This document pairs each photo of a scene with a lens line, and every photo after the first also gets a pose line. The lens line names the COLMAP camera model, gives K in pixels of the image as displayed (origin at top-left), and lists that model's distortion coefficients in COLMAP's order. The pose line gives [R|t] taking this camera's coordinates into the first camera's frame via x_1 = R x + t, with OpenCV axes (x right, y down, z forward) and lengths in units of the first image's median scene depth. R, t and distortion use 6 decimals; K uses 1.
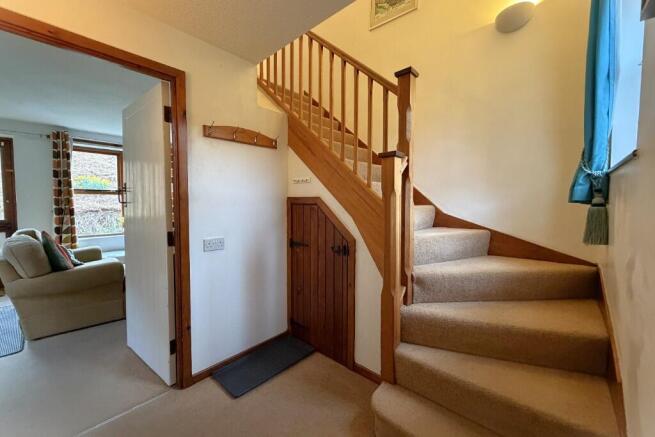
lens RADIAL K [[268.2, 0, 326.9], [0, 268.2, 214.9], [0, 0, 1]] dist [-0.003403, -0.000085]
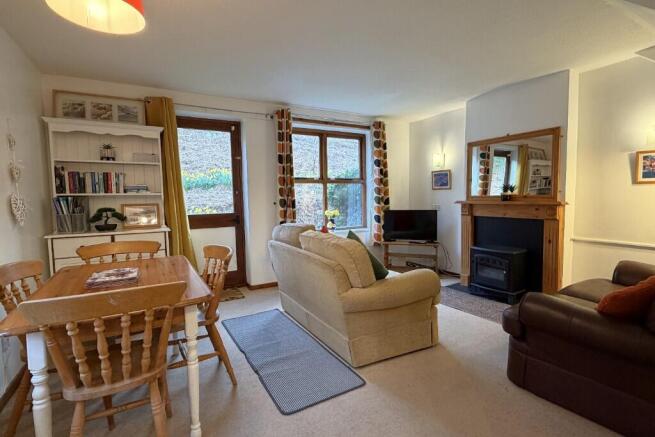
lens RADIAL K [[318.4, 0, 326.3], [0, 318.4, 218.2], [0, 0, 1]] dist [-0.000653, -0.000043]
pose [[0.954451, 0.005141, -0.298324, -0.565187], [0.002418, 0.999685, 0.024964, 0.009606], [0.298359, -0.024548, 0.954138, 0.066721]]
